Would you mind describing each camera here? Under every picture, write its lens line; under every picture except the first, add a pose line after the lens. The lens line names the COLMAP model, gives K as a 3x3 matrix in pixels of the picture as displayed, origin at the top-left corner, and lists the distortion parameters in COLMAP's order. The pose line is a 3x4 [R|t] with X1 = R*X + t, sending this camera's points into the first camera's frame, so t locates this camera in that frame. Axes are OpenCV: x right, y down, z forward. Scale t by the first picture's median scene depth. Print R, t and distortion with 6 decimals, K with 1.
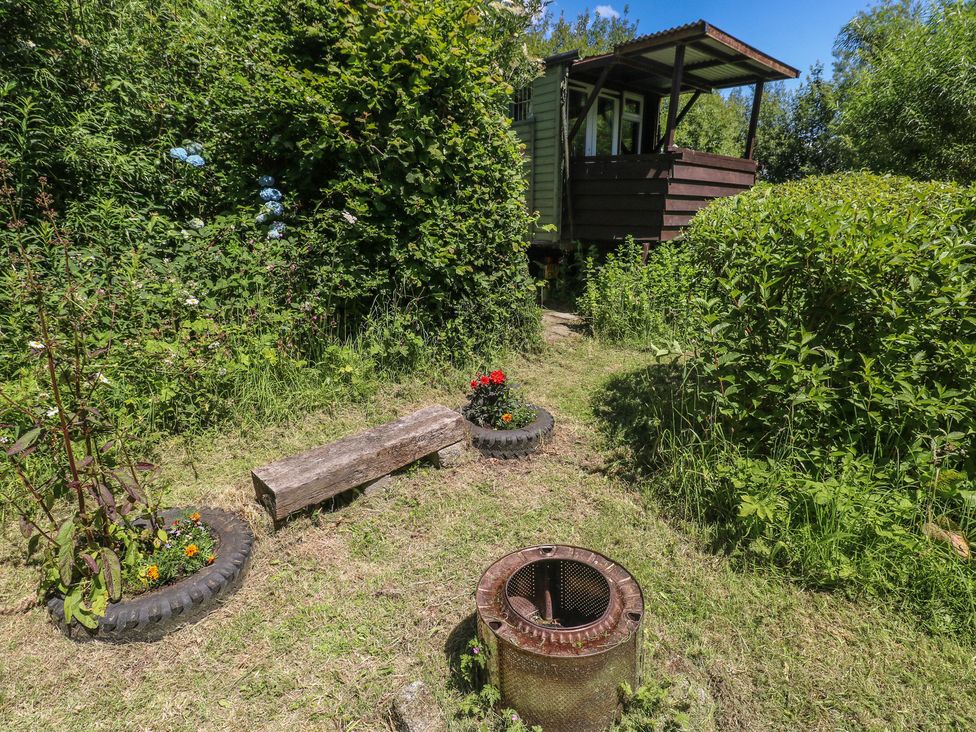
lens RADIAL K [[540.9, 0, 481.0], [0, 540.9, 372.0], [0, 0, 1]] dist [-0.004426, 0.000925]
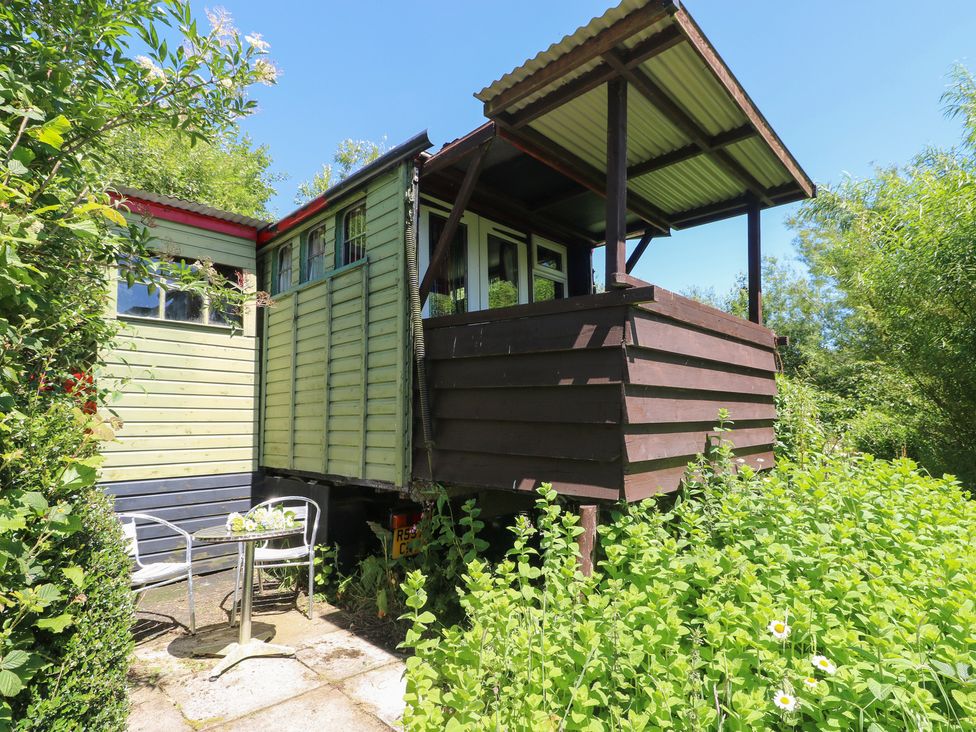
lens RADIAL K [[530.9, 0, 488.7], [0, 530.9, 363.5], [0, 0, 1]] dist [-0.001012, -0.005340]
pose [[0.996317, -0.002860, 0.085704, 0.191295], [0.034381, 0.928919, -0.368685, -0.184766], [-0.078558, 0.370273, 0.925595, 0.584429]]
